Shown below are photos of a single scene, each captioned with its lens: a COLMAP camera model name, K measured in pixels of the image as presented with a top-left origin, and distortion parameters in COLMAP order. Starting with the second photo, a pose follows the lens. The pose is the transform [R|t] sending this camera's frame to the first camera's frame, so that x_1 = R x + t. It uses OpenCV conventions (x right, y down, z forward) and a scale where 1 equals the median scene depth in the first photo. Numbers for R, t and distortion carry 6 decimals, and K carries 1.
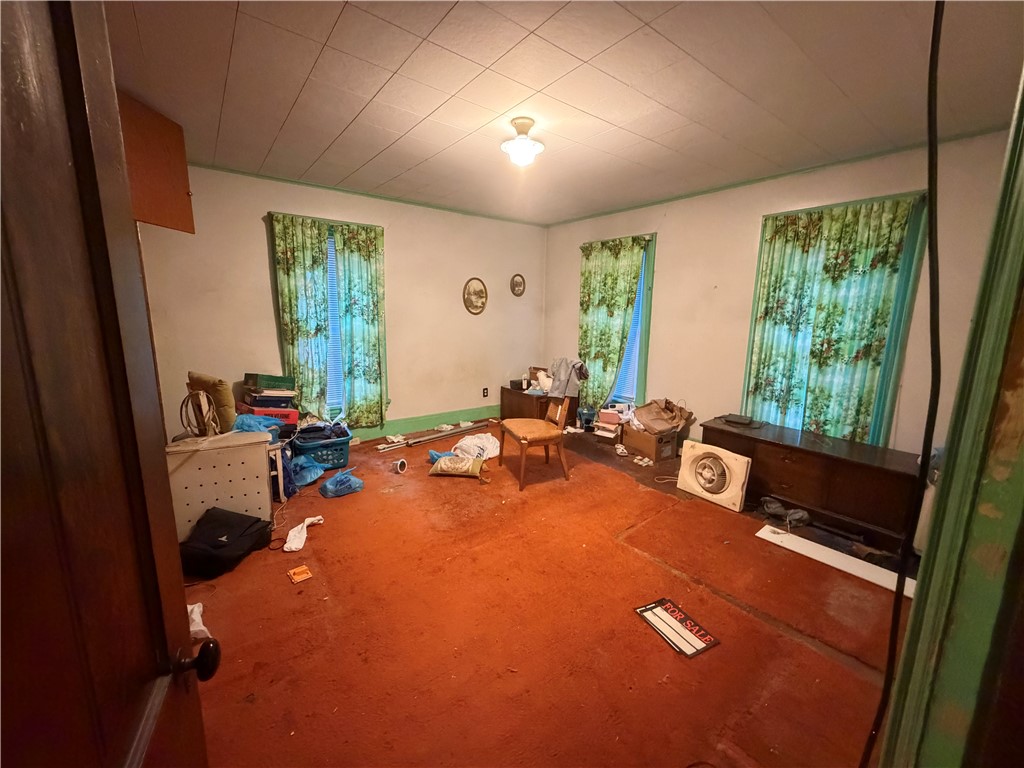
lens RADIAL K [[411.3, 0, 508.8], [0, 411.3, 384.0], [0, 0, 1]] dist [0.000478, 0.000002]
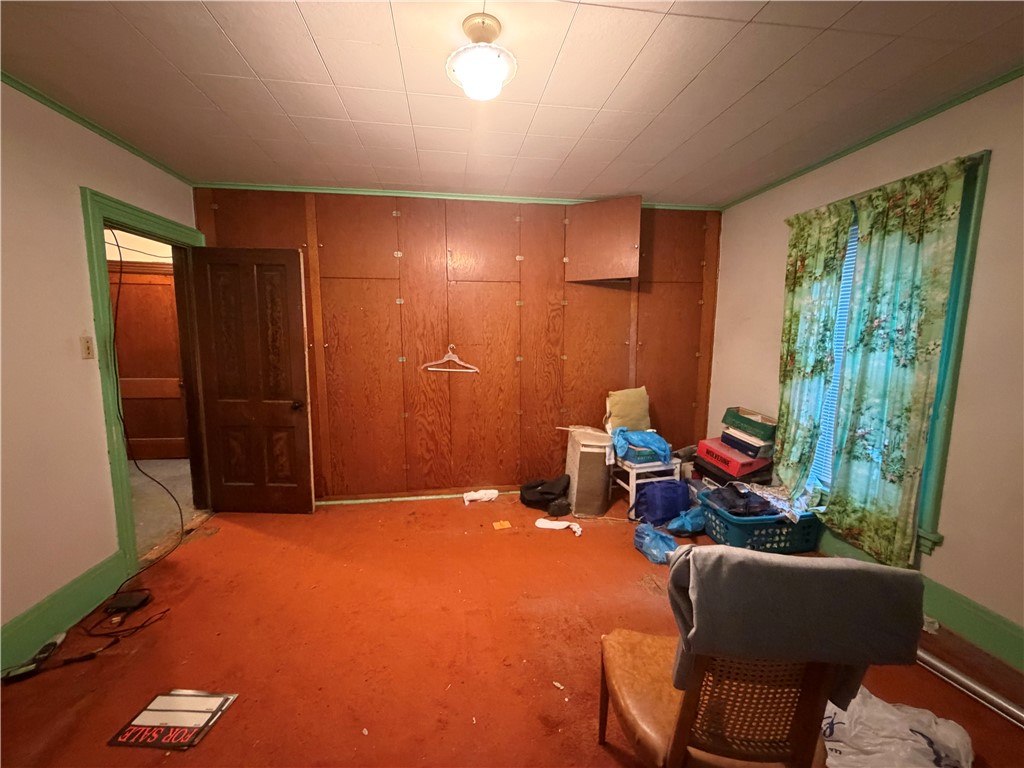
lens RADIAL K [[411.3, 0, 508.8], [0, 411.3, 384.0], [0, 0, 1]] dist [0.000478, 0.000002]
pose [[-0.485515, 0.087790, -0.869809, 0.358777], [-0.171629, 0.966012, 0.193300, -0.147617], [0.857216, 0.243135, -0.453946, 0.868061]]
